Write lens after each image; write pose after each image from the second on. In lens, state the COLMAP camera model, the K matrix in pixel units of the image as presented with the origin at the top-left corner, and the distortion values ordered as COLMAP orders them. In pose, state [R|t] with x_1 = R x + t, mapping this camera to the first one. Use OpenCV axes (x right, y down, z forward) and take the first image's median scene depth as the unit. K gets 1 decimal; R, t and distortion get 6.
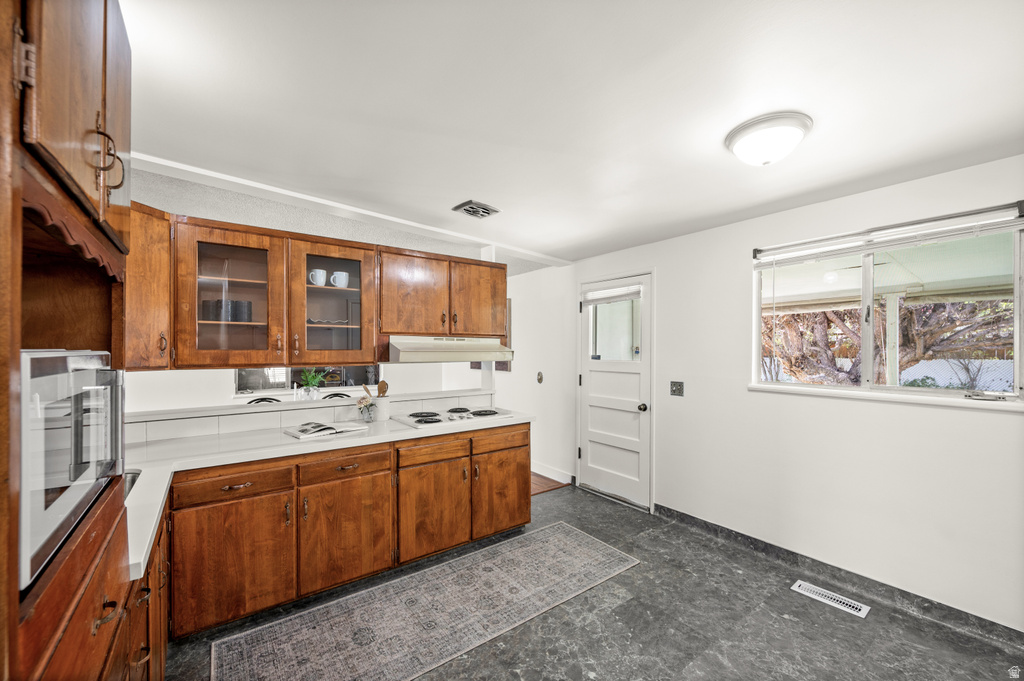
lens RADIAL K [[411.9, 0, 514.4], [0, 411.9, 348.2], [0, 0, 1]] dist [-0.001061, 0.000087]
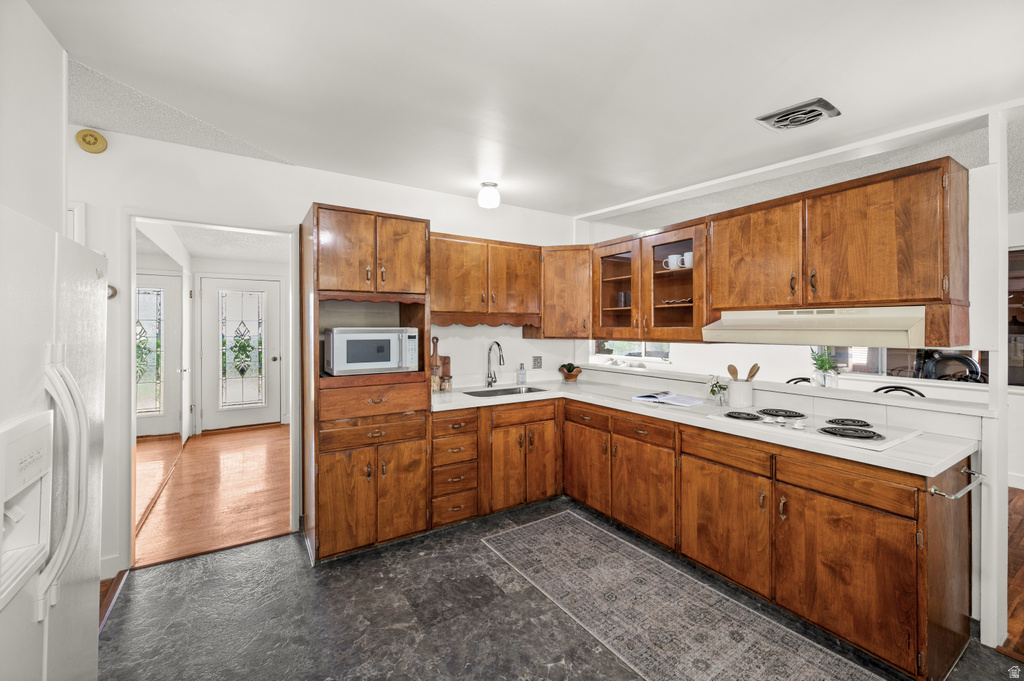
lens RADIAL K [[415.3, 0, 510.8], [0, 415.3, 324.4], [0, 0, 1]] dist [0.000421, 0.000130]
pose [[-0.084279, -0.007201, -0.996416, 0.676980], [0.004104, 0.999963, -0.007574, 0.002368], [0.996434, -0.004727, -0.084246, 0.659294]]
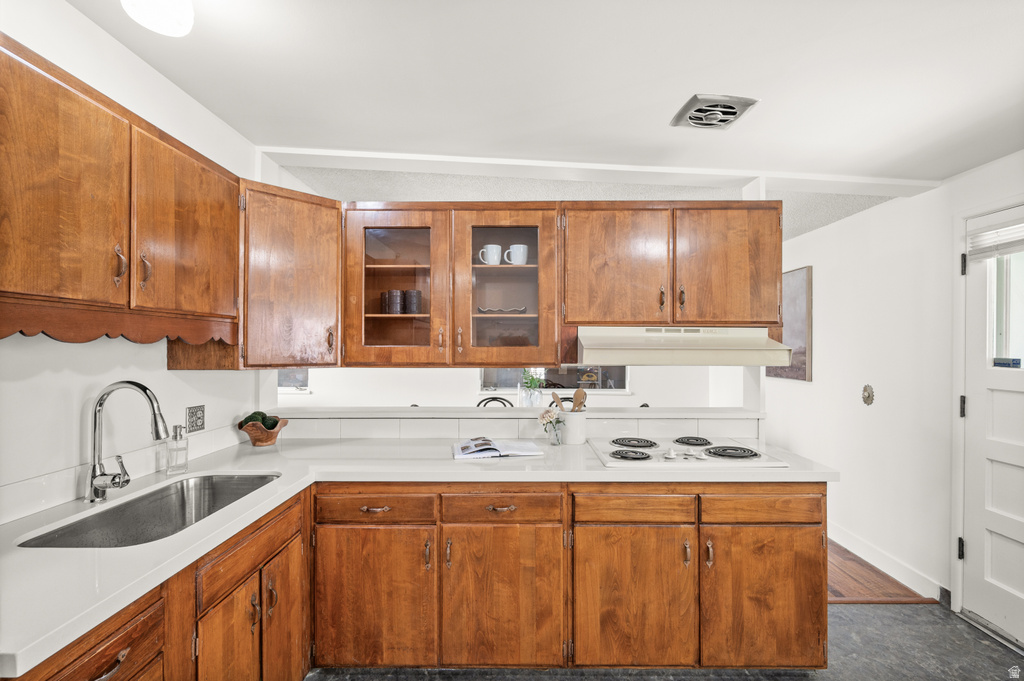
lens RADIAL K [[447.9, 0, 514.7], [0, 447.9, 343.2], [0, 0, 1]] dist [-0.001395, -0.000347]
pose [[0.797127, -0.002225, -0.603807, 0.080200], [0.000098, 0.999994, -0.003555, 0.001039], [0.603811, 0.002774, 0.797123, 0.341401]]
